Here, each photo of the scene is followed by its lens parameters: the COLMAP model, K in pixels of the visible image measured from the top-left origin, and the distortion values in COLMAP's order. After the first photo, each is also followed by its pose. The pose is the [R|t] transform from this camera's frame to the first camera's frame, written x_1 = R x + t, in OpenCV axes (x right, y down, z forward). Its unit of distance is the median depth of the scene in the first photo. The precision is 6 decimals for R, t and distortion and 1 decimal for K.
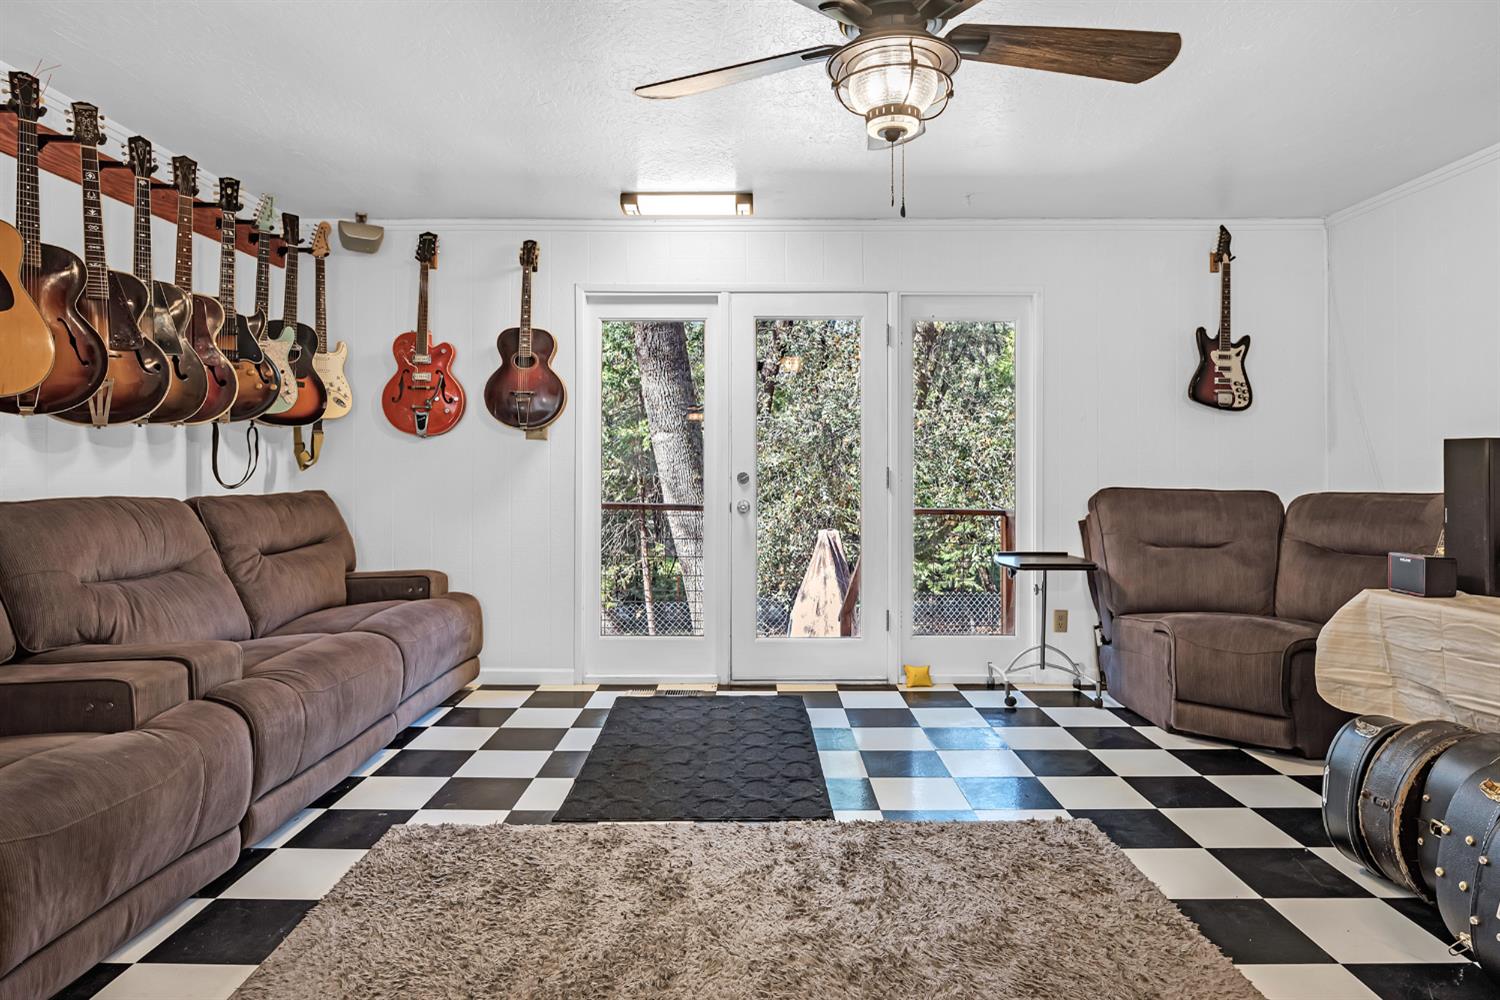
lens RADIAL K [[879.9, 0, 753.8], [0, 879.9, 465.8], [0, 0, 1]] dist [-0.005369, 0.000531]
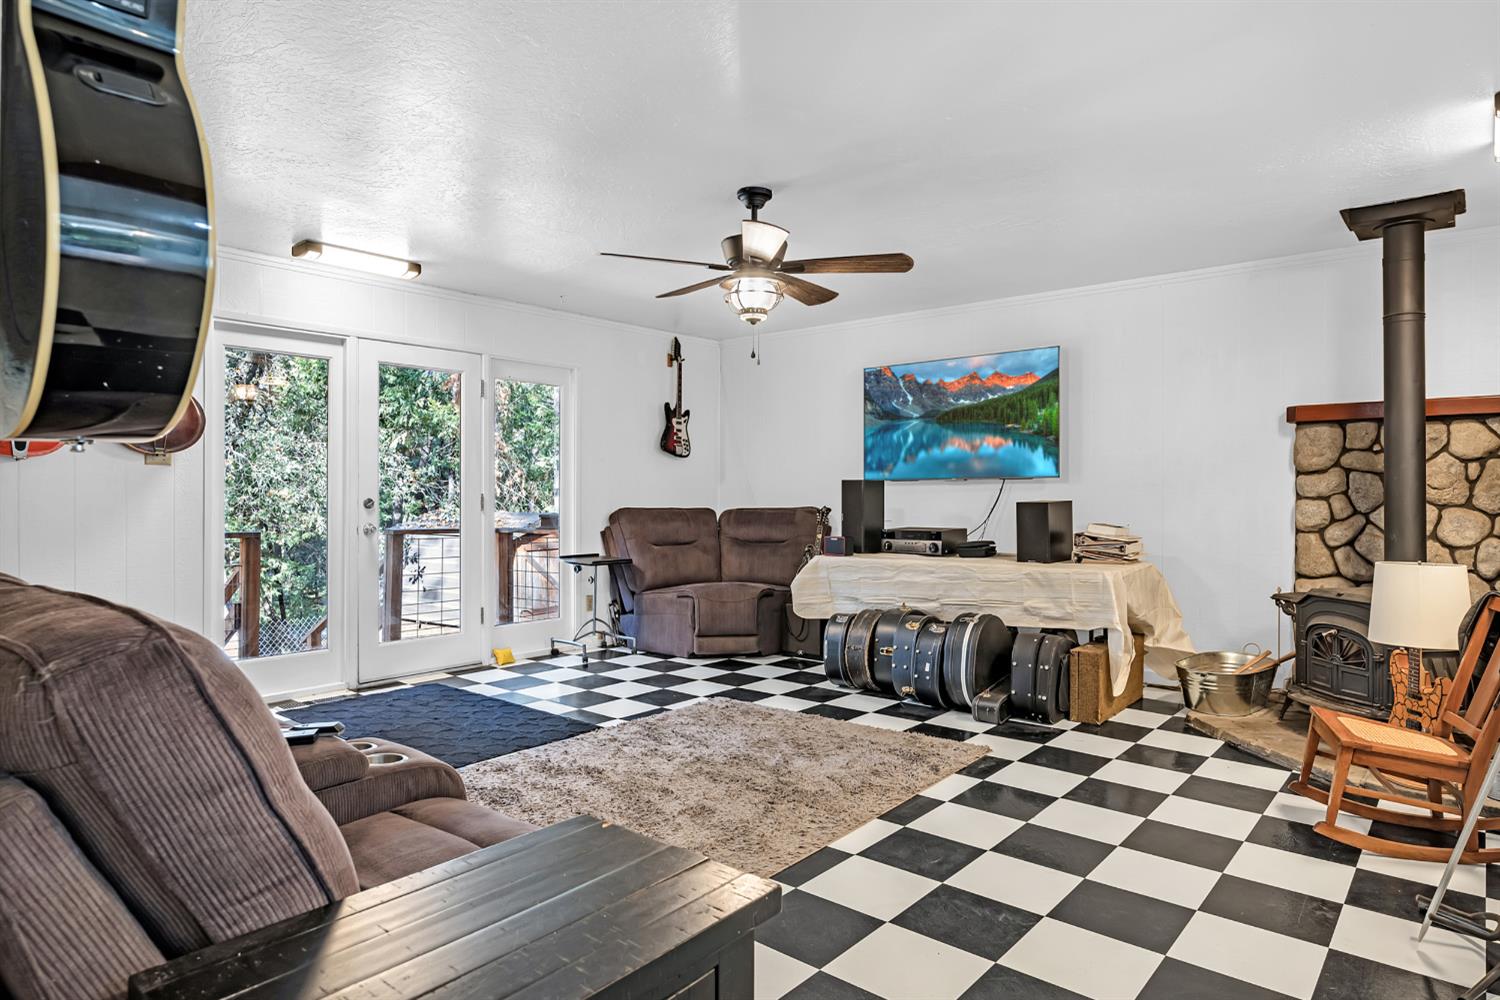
lens RADIAL K [[879.9, 0, 749.9], [0, 879.9, 498.9], [0, 0, 1]] dist [-0.005369, 0.000531]
pose [[0.647876, -0.005245, 0.761728, -0.630629], [-0.000822, 0.999971, 0.007585, -0.000952], [-0.761745, -0.005540, 0.647853, -0.116181]]
